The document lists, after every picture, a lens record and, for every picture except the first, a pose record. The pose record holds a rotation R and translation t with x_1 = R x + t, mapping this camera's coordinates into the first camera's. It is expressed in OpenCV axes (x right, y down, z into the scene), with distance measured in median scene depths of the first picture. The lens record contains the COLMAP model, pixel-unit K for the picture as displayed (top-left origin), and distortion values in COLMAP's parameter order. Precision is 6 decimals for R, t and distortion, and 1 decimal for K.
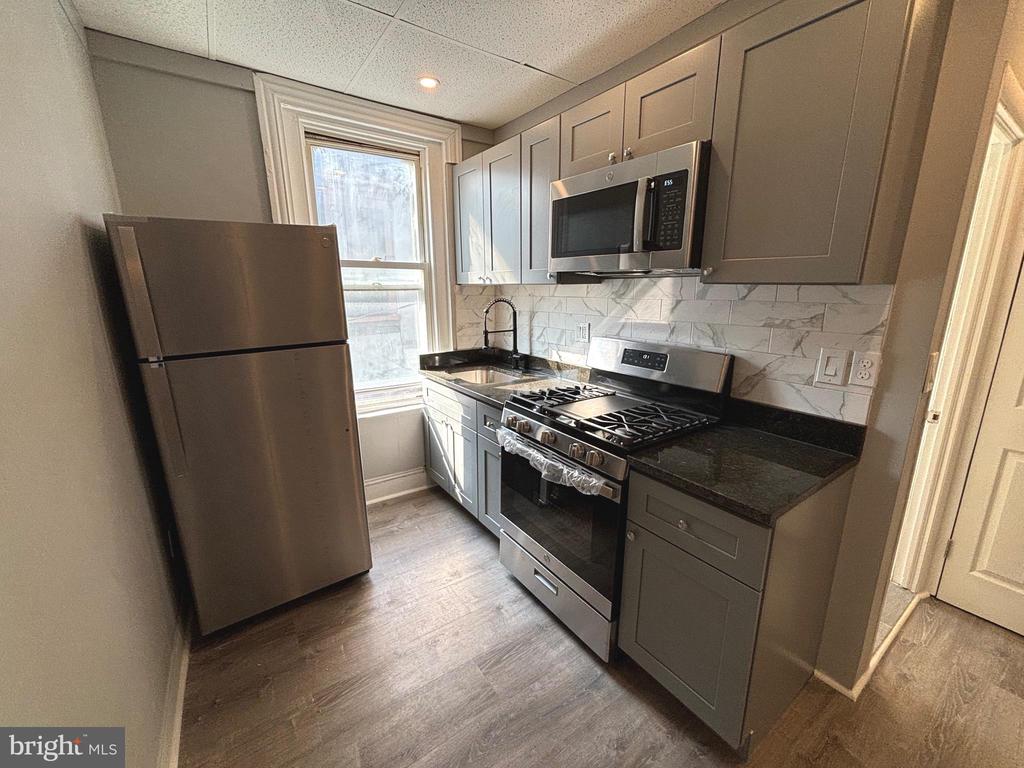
lens RADIAL K [[409.9, 0, 512.0], [0, 409.9, 384.0], [0, 0, 1]] dist [0.002471, -0.000339]
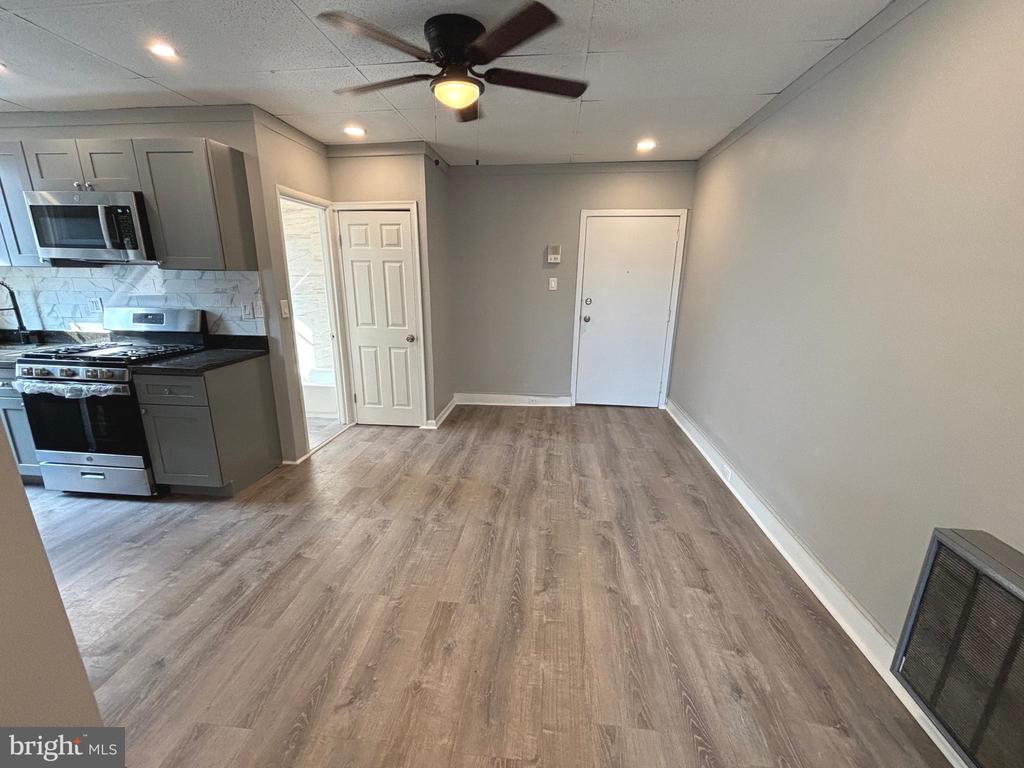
lens RADIAL K [[414.4, 0, 510.4], [0, 414.4, 383.8], [0, 0, 1]] dist [0.002886, 0.000538]
pose [[0.653150, -0.178008, 0.736008, 0.022219], [0.163120, 0.982232, 0.092803, 0.278763], [-0.739451, 0.059443, 0.670581, -1.115535]]
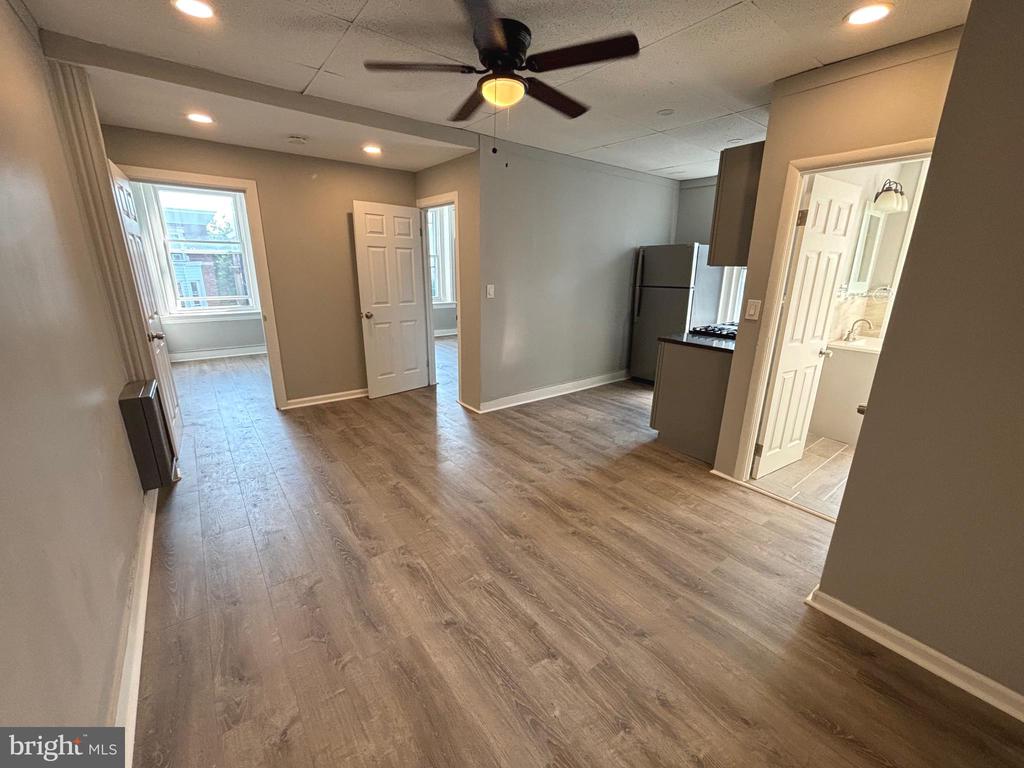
lens RADIAL K [[414.4, 0, 510.4], [0, 414.4, 383.8], [0, 0, 1]] dist [0.002886, 0.000538]
pose [[0.046867, 0.284403, -0.957559, 2.216248], [-0.248413, 0.931815, 0.264598, 0.052757], [0.967520, 0.225469, 0.114321, -0.249444]]
